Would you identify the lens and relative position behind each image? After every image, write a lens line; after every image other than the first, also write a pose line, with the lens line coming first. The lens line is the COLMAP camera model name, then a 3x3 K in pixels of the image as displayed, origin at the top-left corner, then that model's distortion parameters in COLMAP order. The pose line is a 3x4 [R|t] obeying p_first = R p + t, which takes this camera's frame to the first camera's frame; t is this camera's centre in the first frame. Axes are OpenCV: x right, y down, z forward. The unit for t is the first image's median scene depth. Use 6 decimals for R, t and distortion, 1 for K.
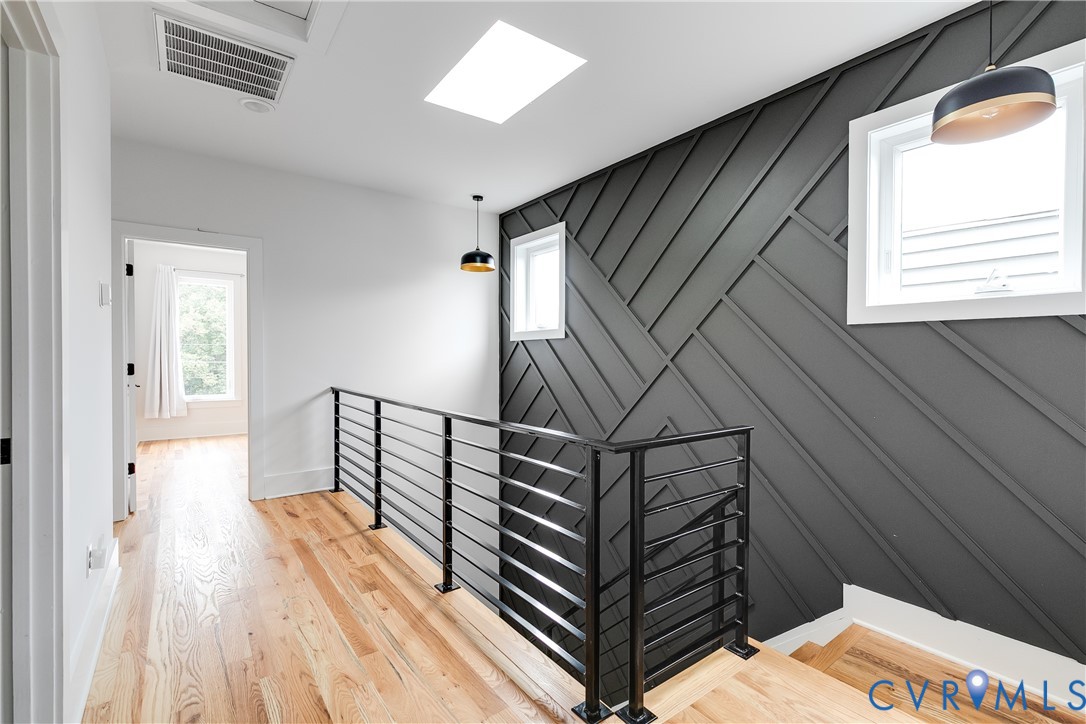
lens RADIAL K [[488.0, 0, 542.6], [0, 488.0, 365.2], [0, 0, 1]] dist [0.006784, 0.000478]
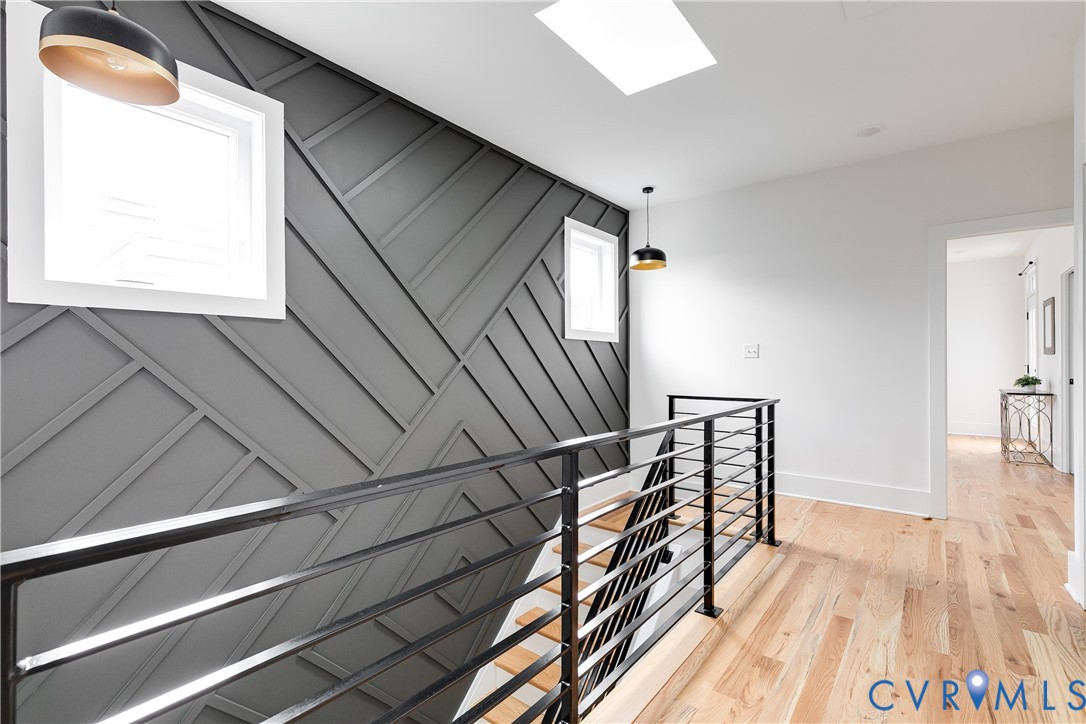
lens RADIAL K [[488.0, 0, 543.9], [0, 488.0, 358.8], [0, 0, 1]] dist [0.006784, 0.000478]
pose [[-0.253546, -0.011134, 0.967259, -1.071540], [0.001270, 0.999929, 0.011843, -0.030107], [-0.967323, 0.004231, -0.253514, 1.641636]]
